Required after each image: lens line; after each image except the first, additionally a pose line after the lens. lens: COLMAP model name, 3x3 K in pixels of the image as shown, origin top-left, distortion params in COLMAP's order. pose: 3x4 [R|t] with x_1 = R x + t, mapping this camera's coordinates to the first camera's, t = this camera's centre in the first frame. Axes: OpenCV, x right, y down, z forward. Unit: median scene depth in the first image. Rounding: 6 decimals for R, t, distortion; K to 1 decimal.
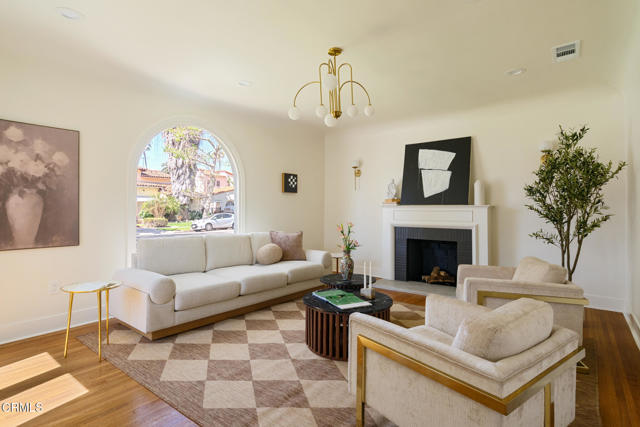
lens RADIAL K [[332.7, 0, 316.9], [0, 332.7, 207.1], [0, 0, 1]] dist [0.001355, -0.000254]
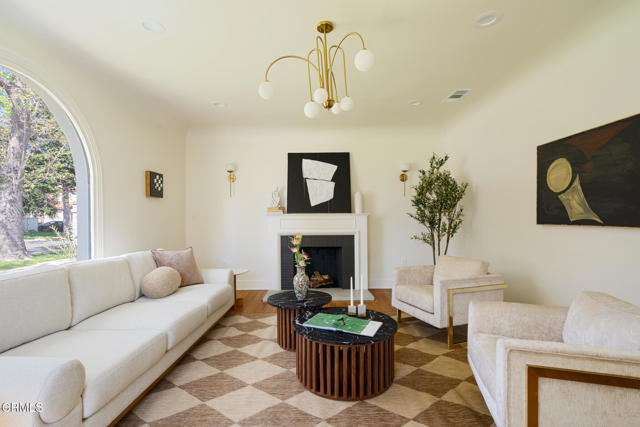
lens RADIAL K [[307.4, 0, 317.7], [0, 307.4, 219.1], [0, 0, 1]] dist [-0.001254, 0.001550]
pose [[0.778460, -0.011699, 0.627585, -0.283974], [0.004671, 0.999907, 0.012845, -0.000794], [-0.627676, -0.007068, 0.778442, 0.263321]]
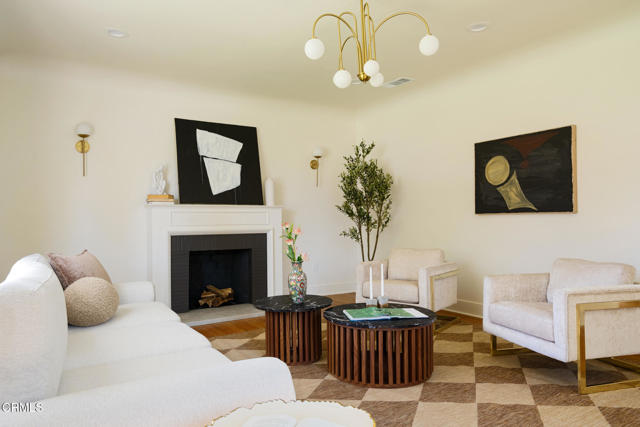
lens RADIAL K [[429.4, 0, 325.3], [0, 429.4, 216.5], [0, 0, 1]] dist [0.000148, 0.006072]
pose [[0.321263, 0.003084, 0.946985, -0.563412], [0.004205, 0.999980, -0.004684, 0.028321], [-0.946981, 0.005487, 0.321243, 0.480983]]
